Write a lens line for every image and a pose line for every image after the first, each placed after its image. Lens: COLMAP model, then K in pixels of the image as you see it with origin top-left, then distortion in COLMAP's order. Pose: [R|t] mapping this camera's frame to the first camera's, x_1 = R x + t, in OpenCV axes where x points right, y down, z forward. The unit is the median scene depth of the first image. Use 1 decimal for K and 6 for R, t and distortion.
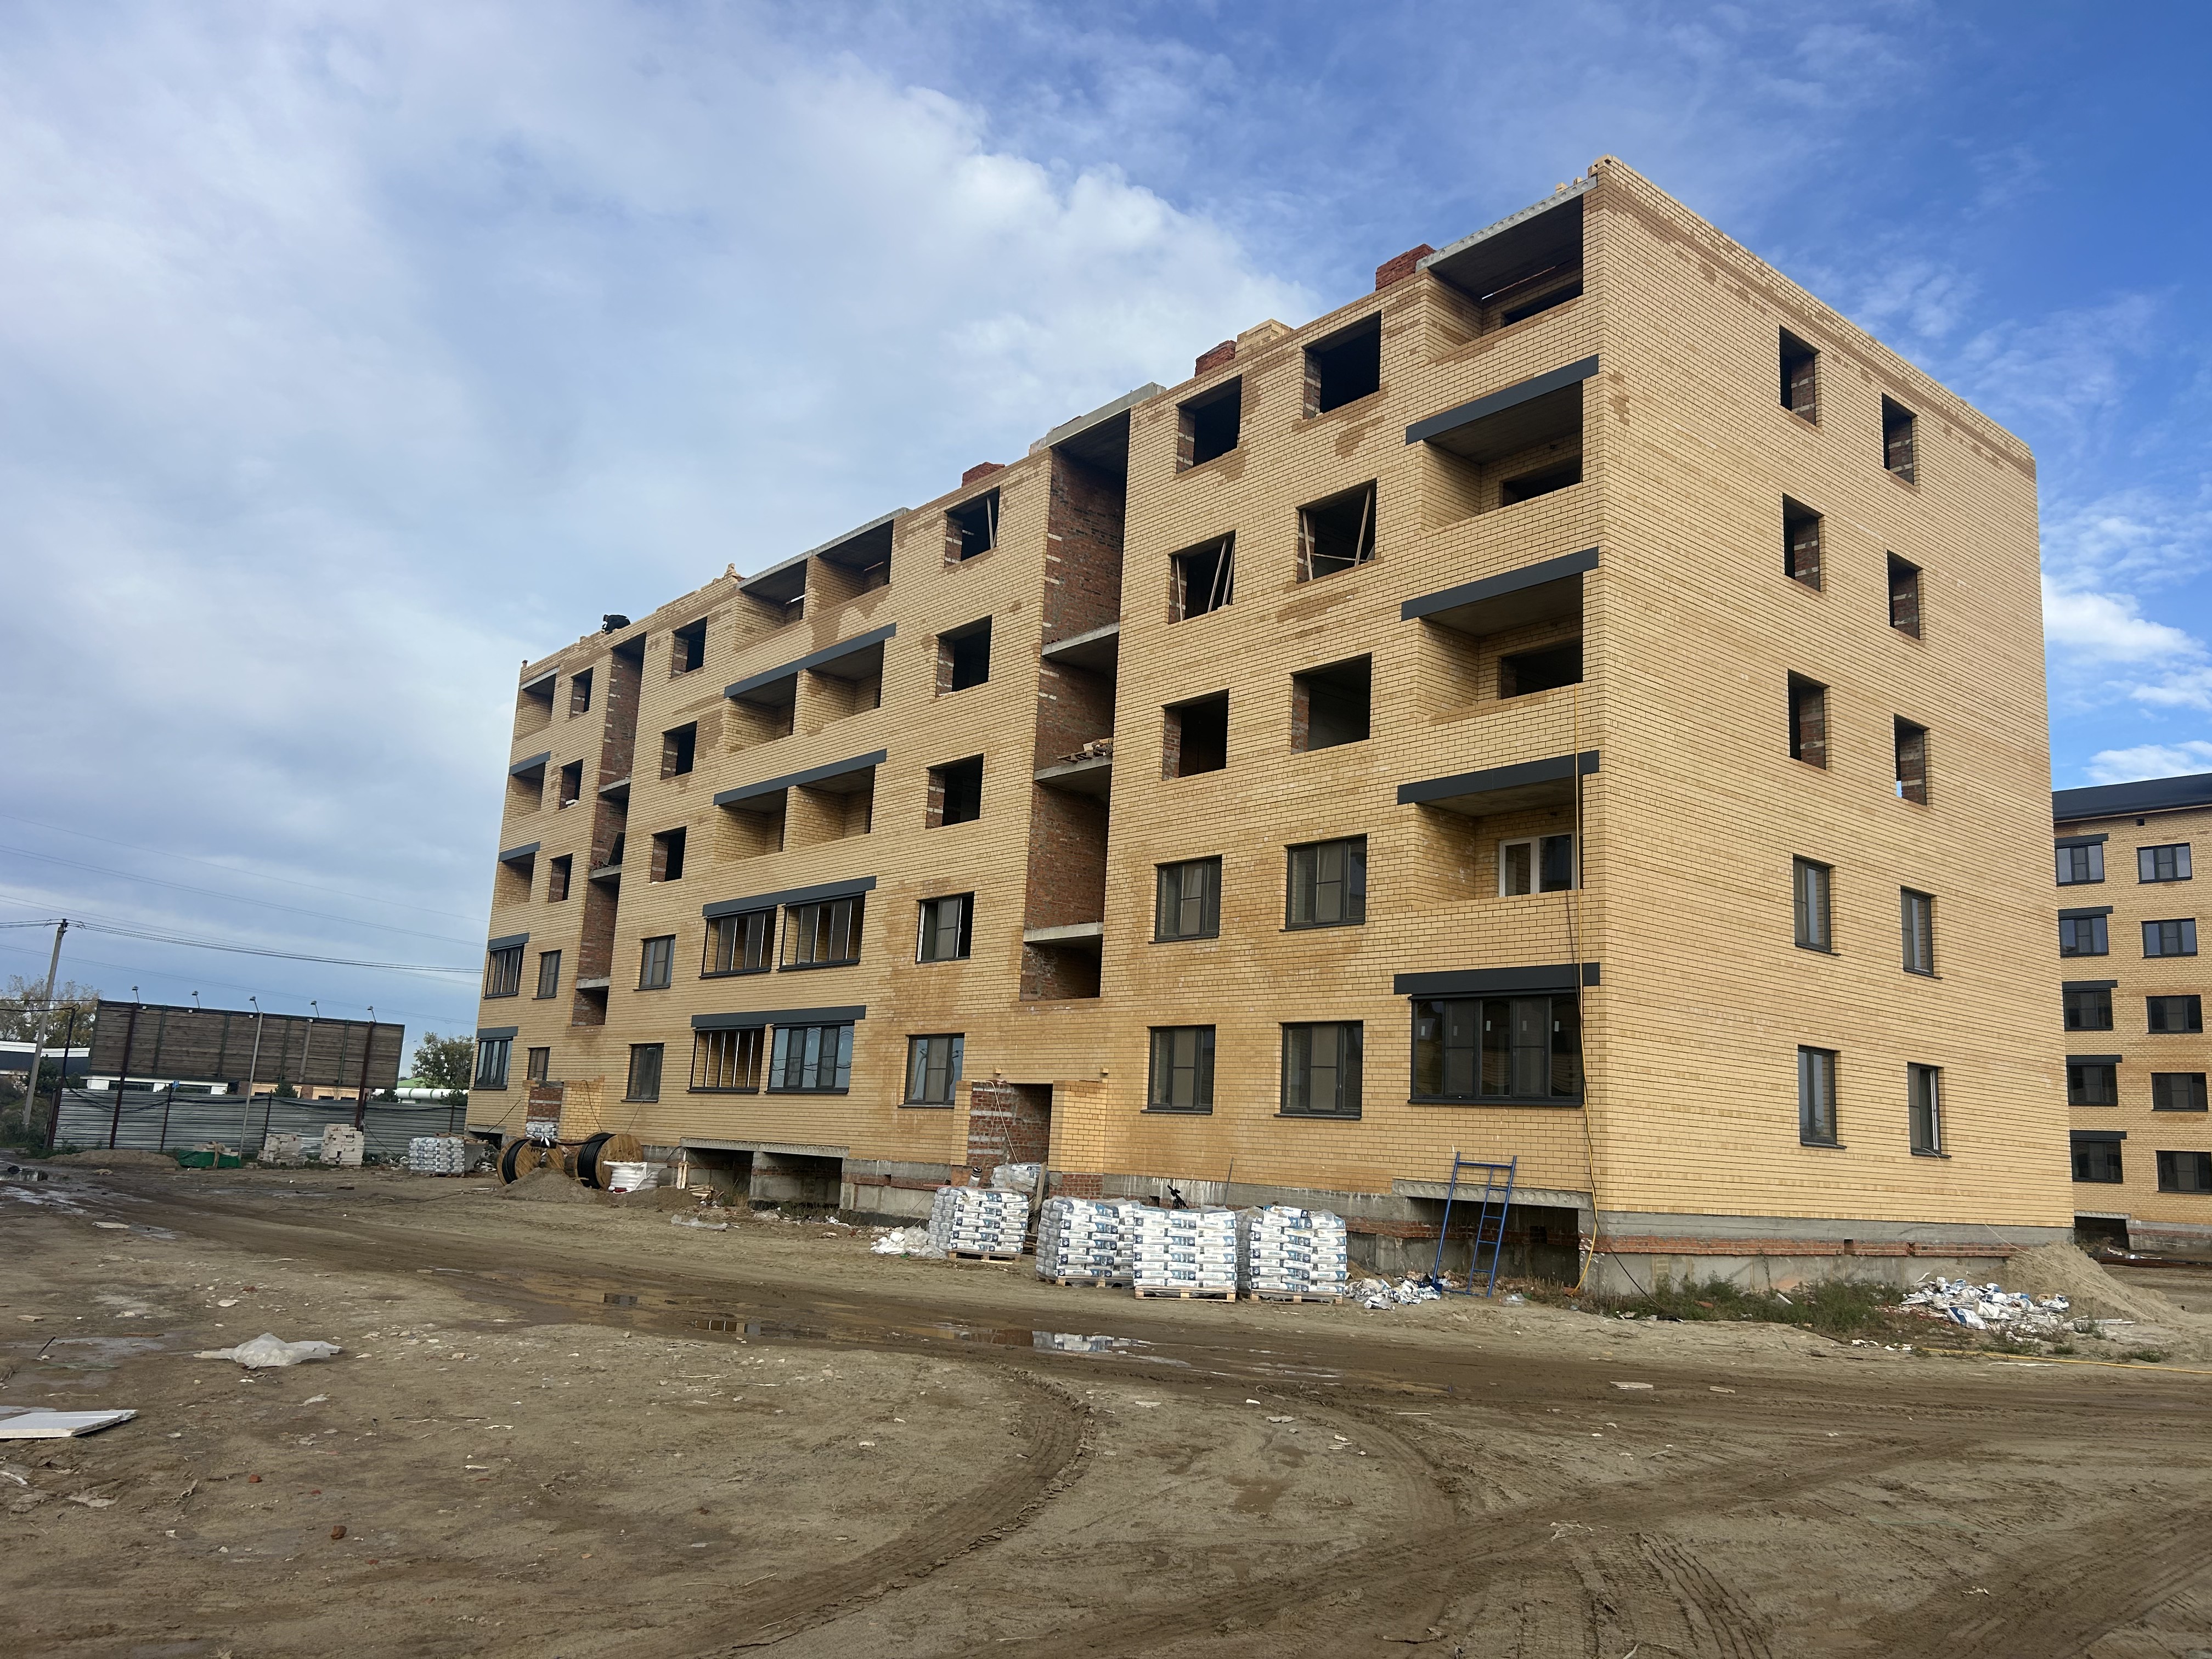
lens RADIAL K [[1660.6, 0, 1109.8], [0, 1660.6, 827.6], [0, 0, 1]] dist [0.064241, -0.070928]
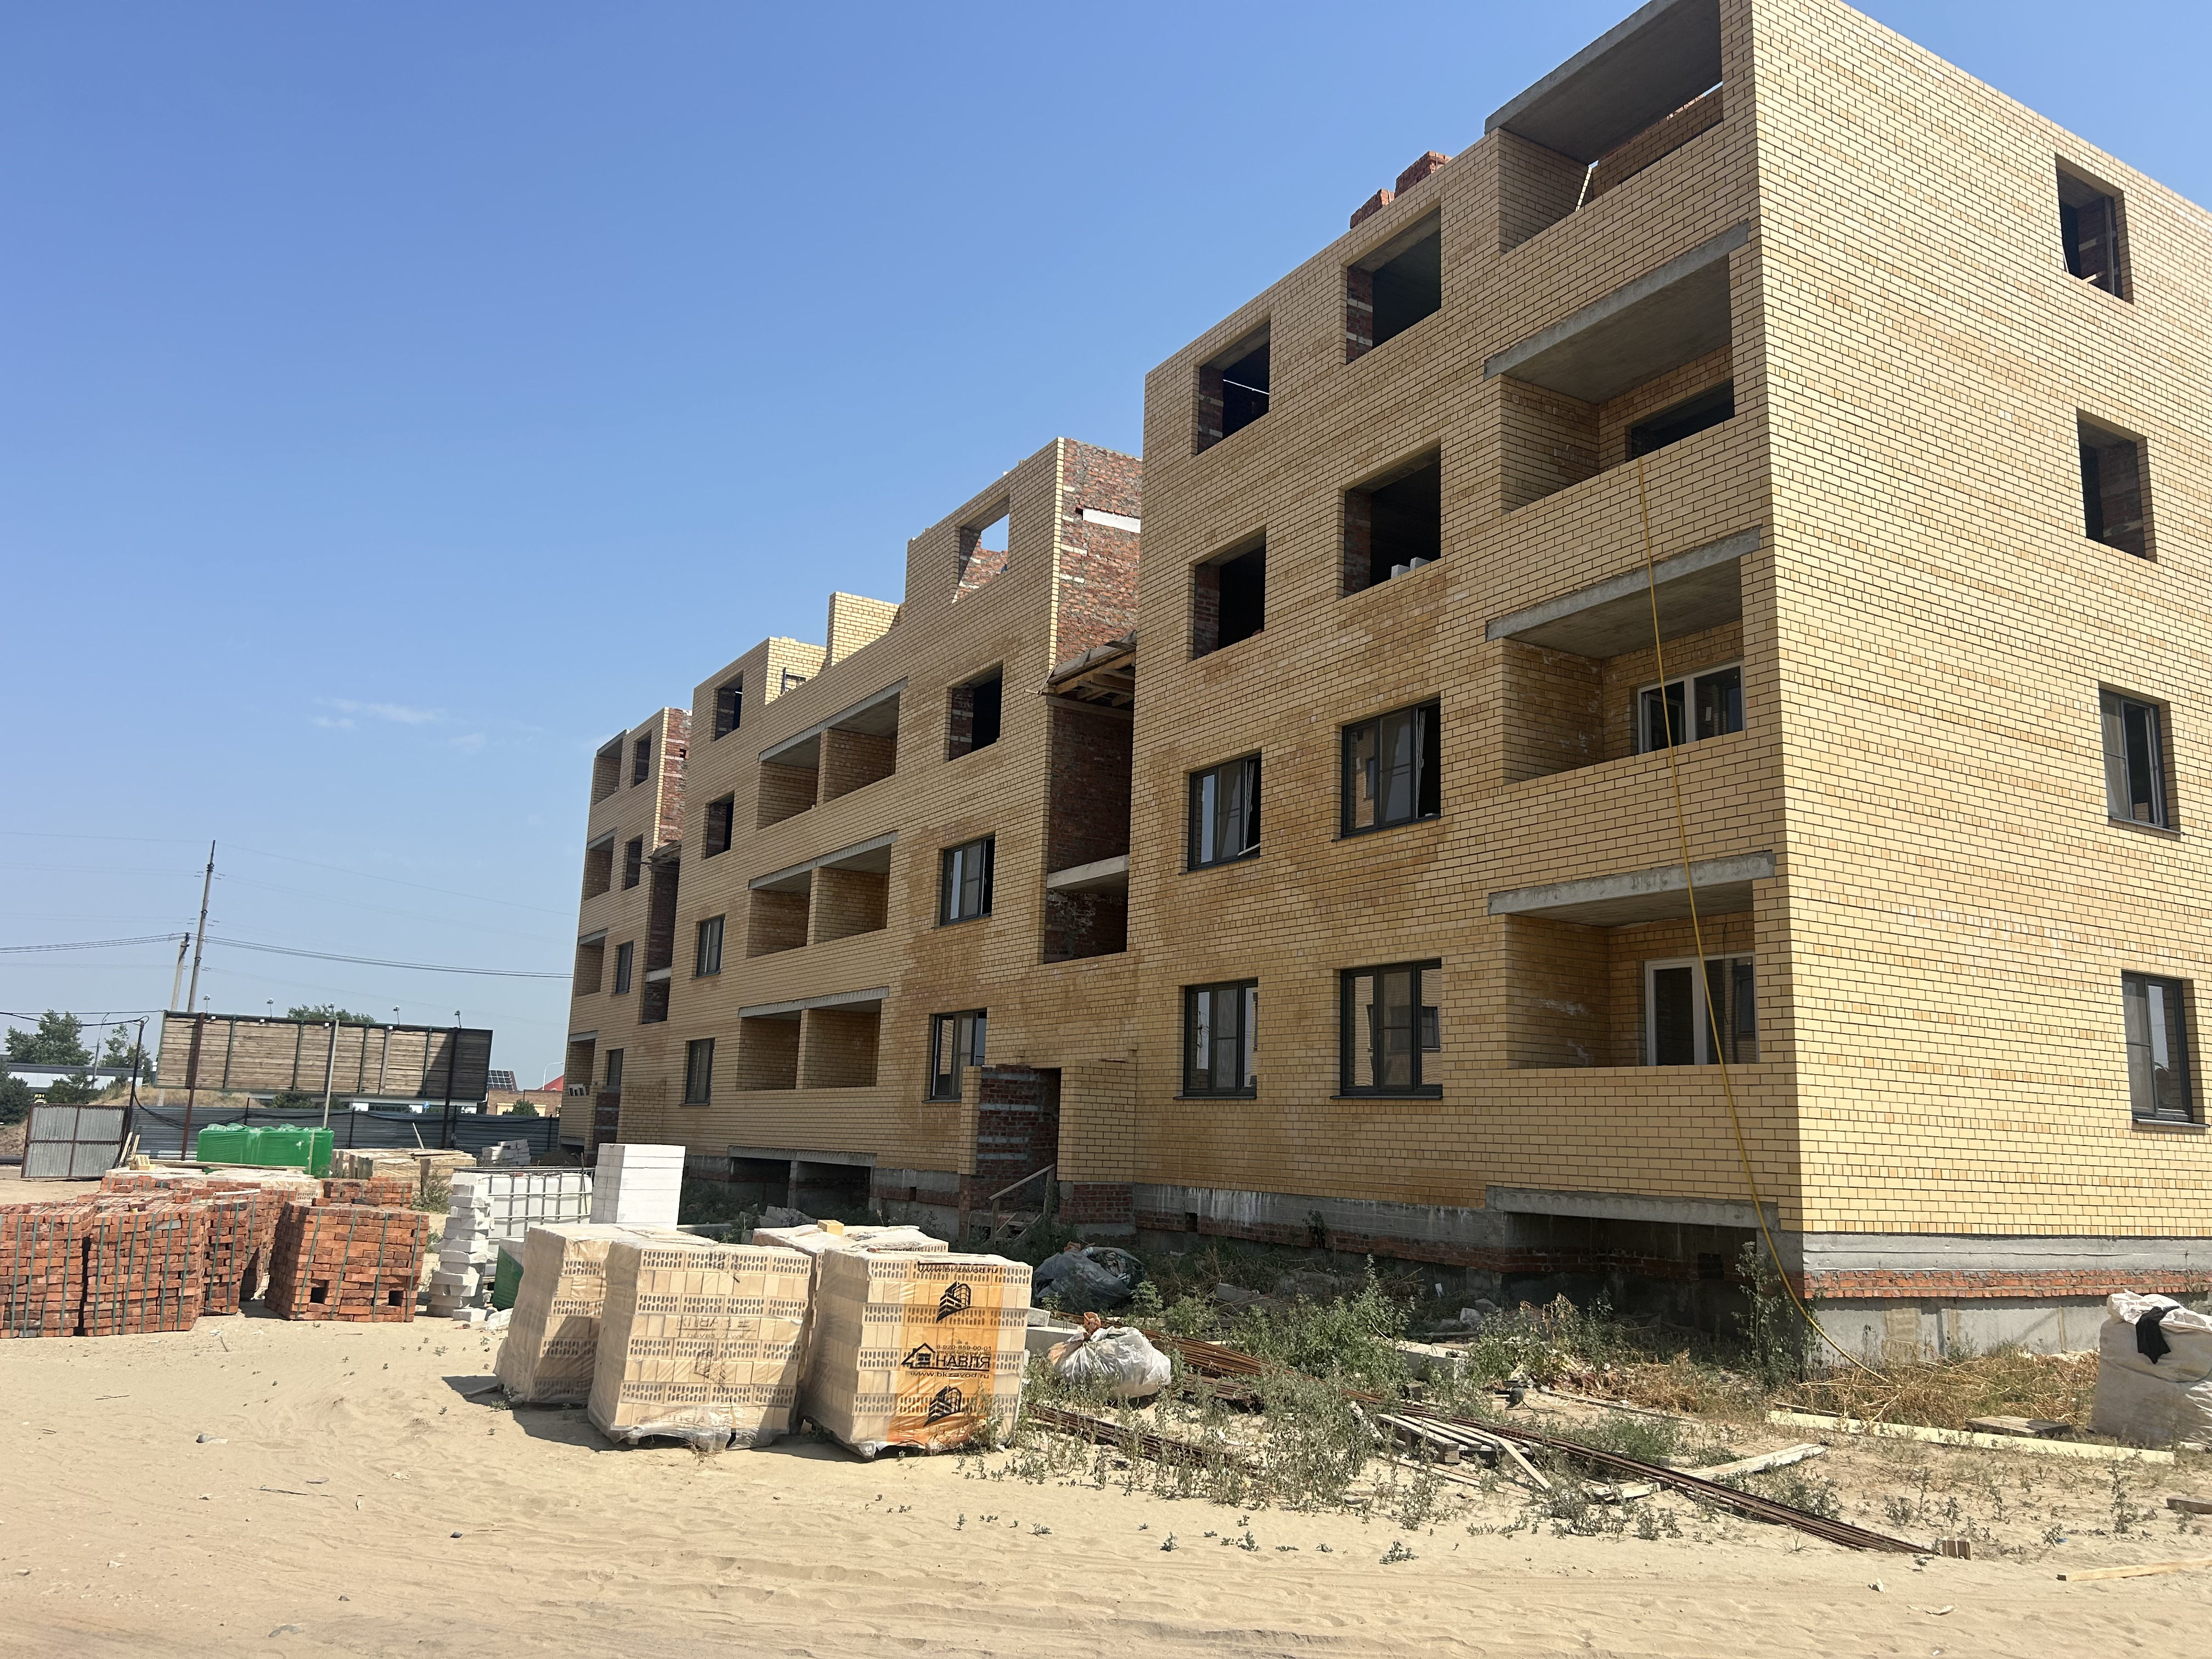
lens RADIAL K [[1660.6, 0, 1105.5], [0, 1660.6, 822.5], [0, 0, 1]] dist [0.064241, -0.070928]
pose [[0.987438, -0.046991, -0.150857, 0.108709], [0.045856, 0.998888, -0.010993, 0.054482], [0.151205, 0.003937, 0.988495, 0.260999]]
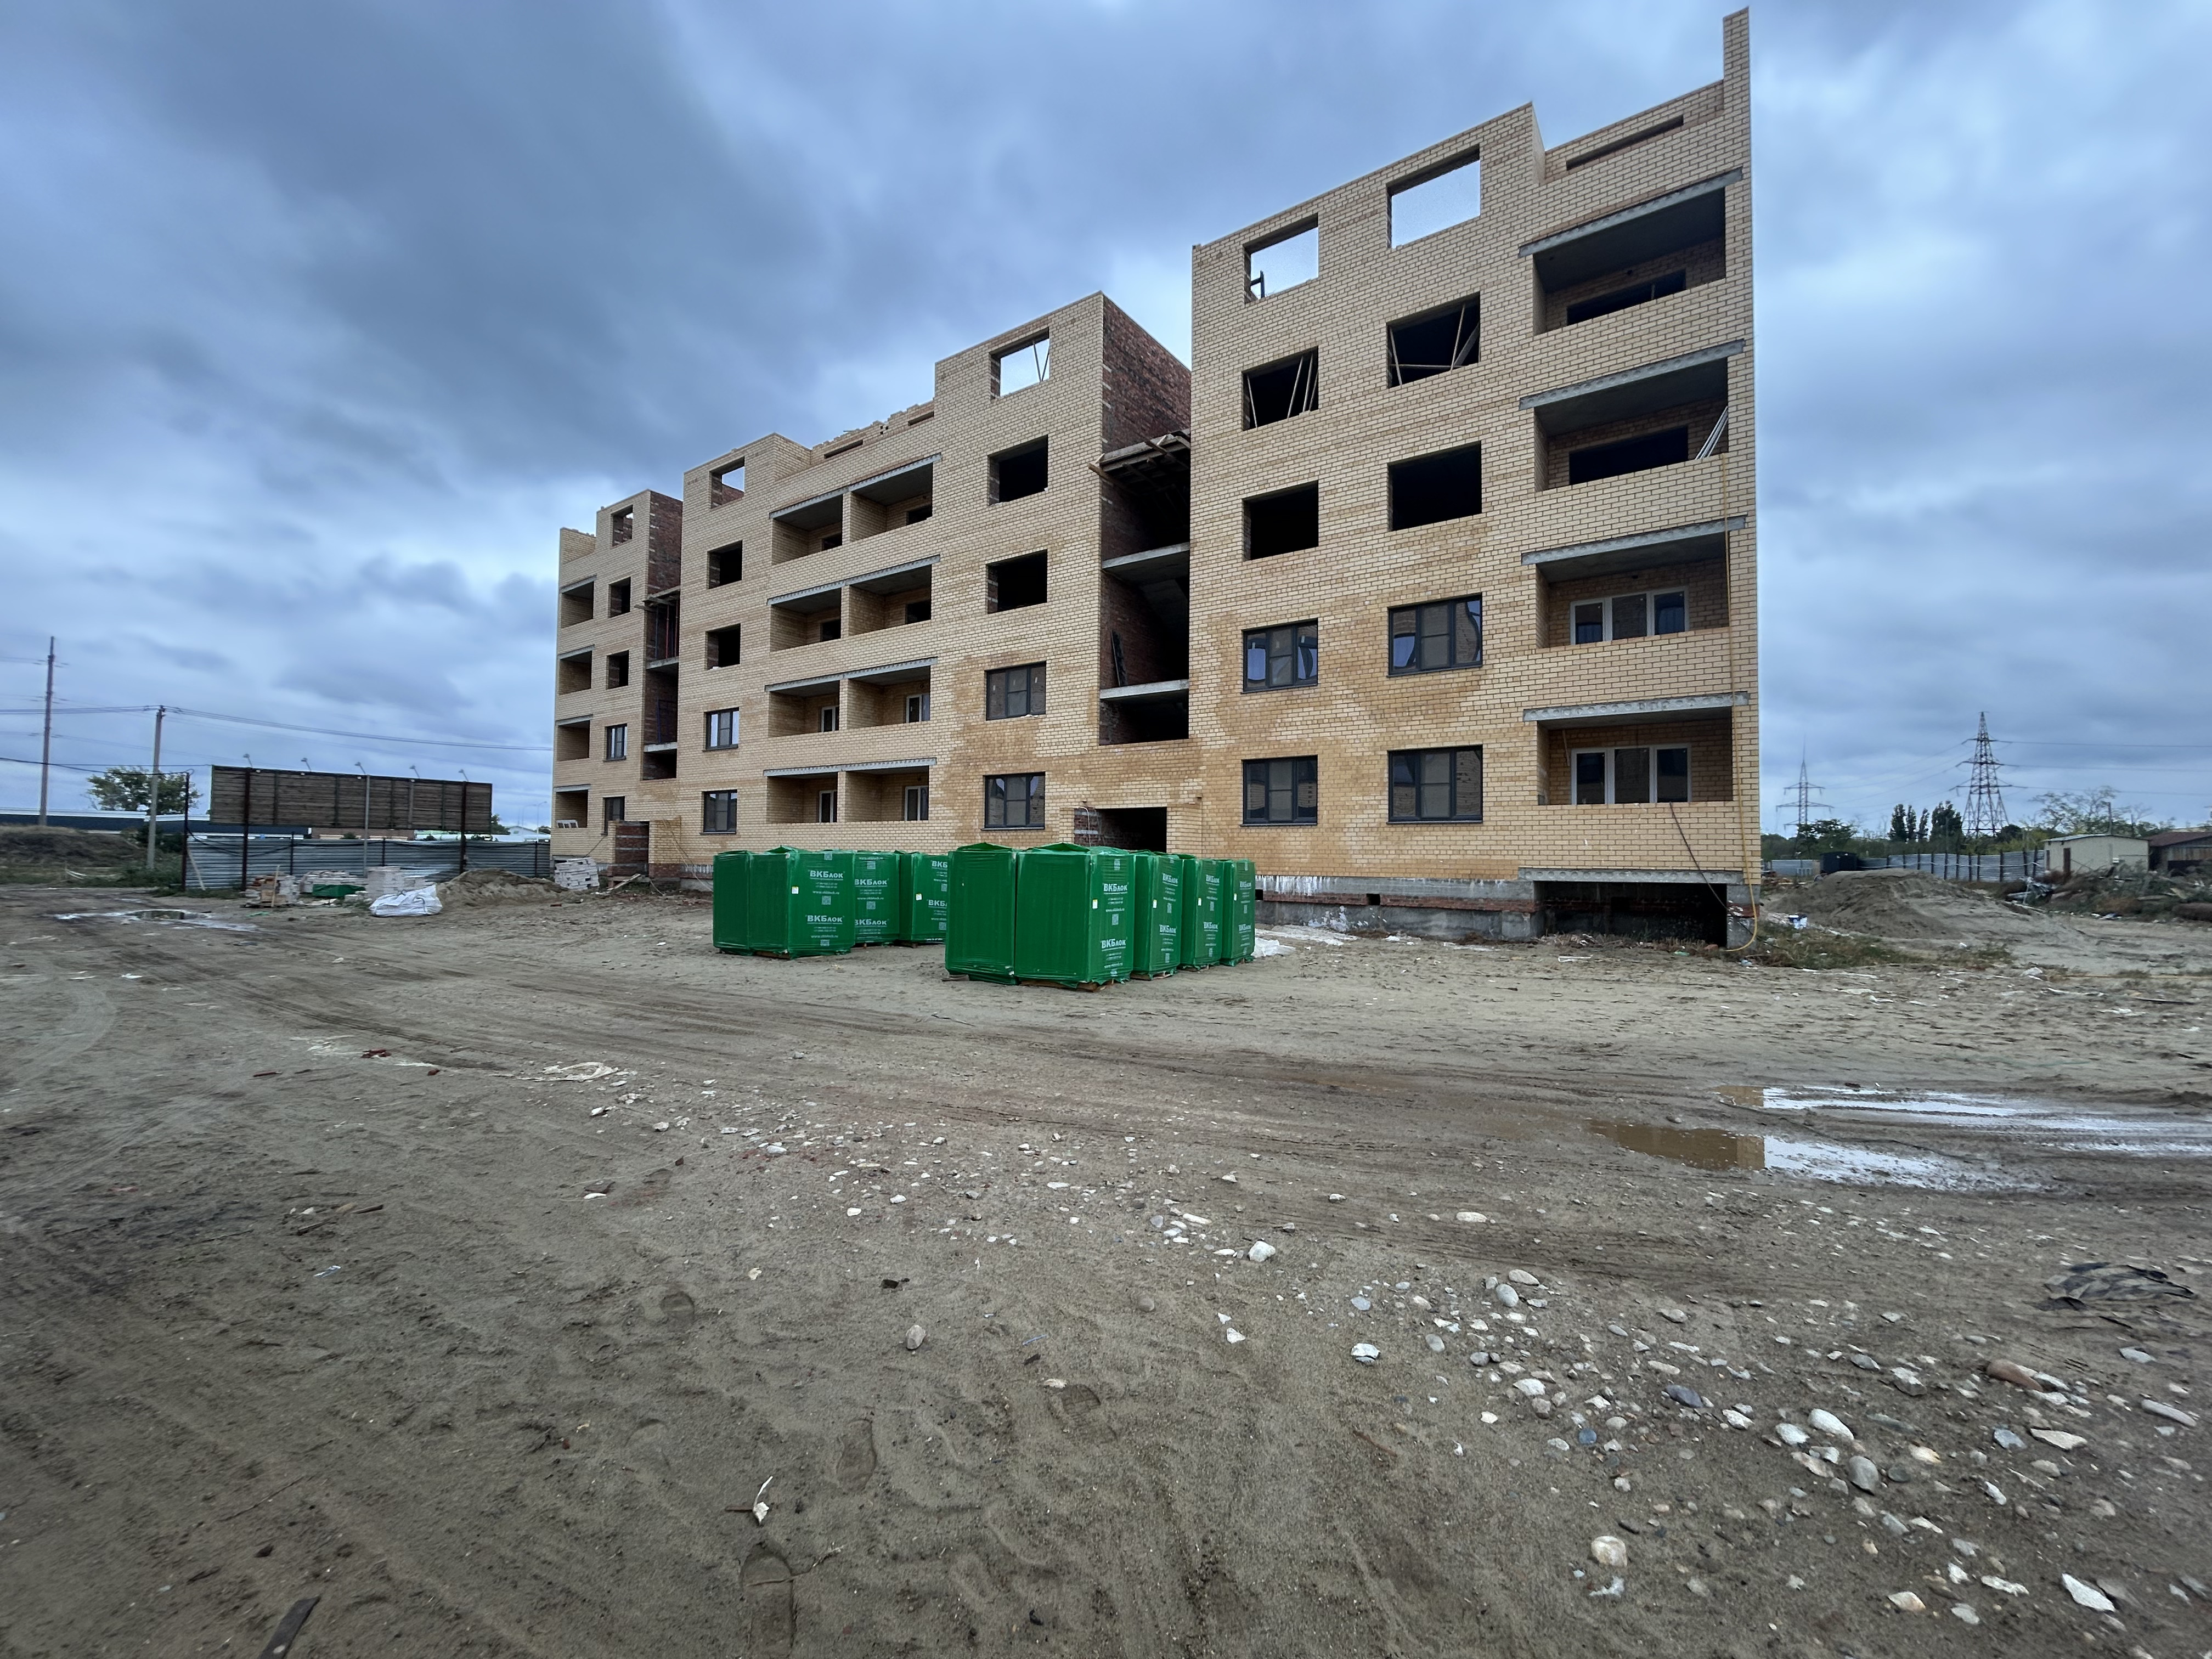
lens RADIAL K [[889.1, 0, 1101.7], [0, 889.1, 830.6], [0, 0, 1]] dist [-0.002087, -0.000089]
pose [[0.965246, -0.033587, 0.259177, -0.264018], [-0.009889, 0.986303, 0.164646, 0.065109], [-0.261157, -0.161487, 0.951693, 0.386618]]
